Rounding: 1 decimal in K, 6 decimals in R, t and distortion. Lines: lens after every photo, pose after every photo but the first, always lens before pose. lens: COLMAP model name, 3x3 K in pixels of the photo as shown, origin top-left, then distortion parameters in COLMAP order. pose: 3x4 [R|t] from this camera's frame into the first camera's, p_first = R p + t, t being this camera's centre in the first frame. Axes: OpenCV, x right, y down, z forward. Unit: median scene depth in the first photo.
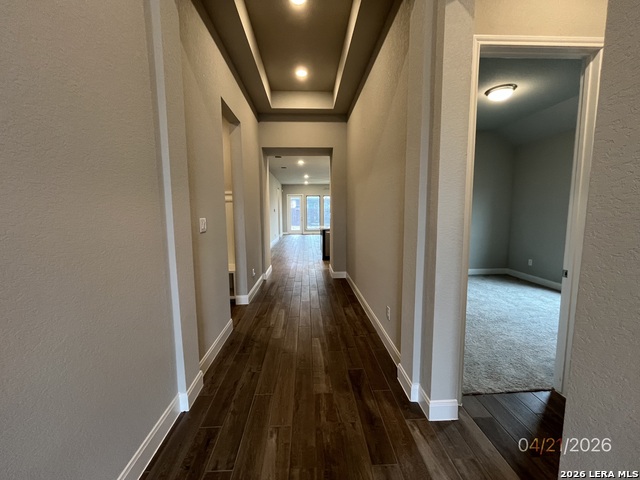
lens RADIAL K [[261.6, 0, 320.0], [0, 261.6, 240.0], [0, 0, 1]] dist [-0.001468, -0.000324]
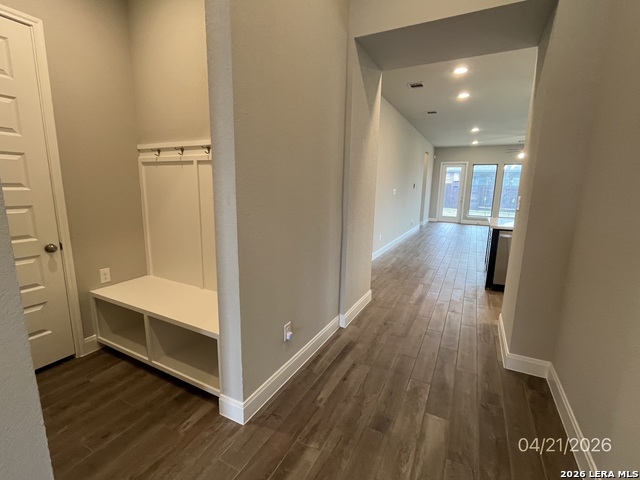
lens RADIAL K [[292.1, 0, 320.0], [0, 292.1, 240.0], [0, 0, 1]] dist [-0.018065, -0.000102]
pose [[0.858562, 0.114751, -0.499703, 0.002546], [-0.078637, 0.992572, 0.092824, -0.023724], [0.506643, -0.040400, 0.861209, 0.219282]]
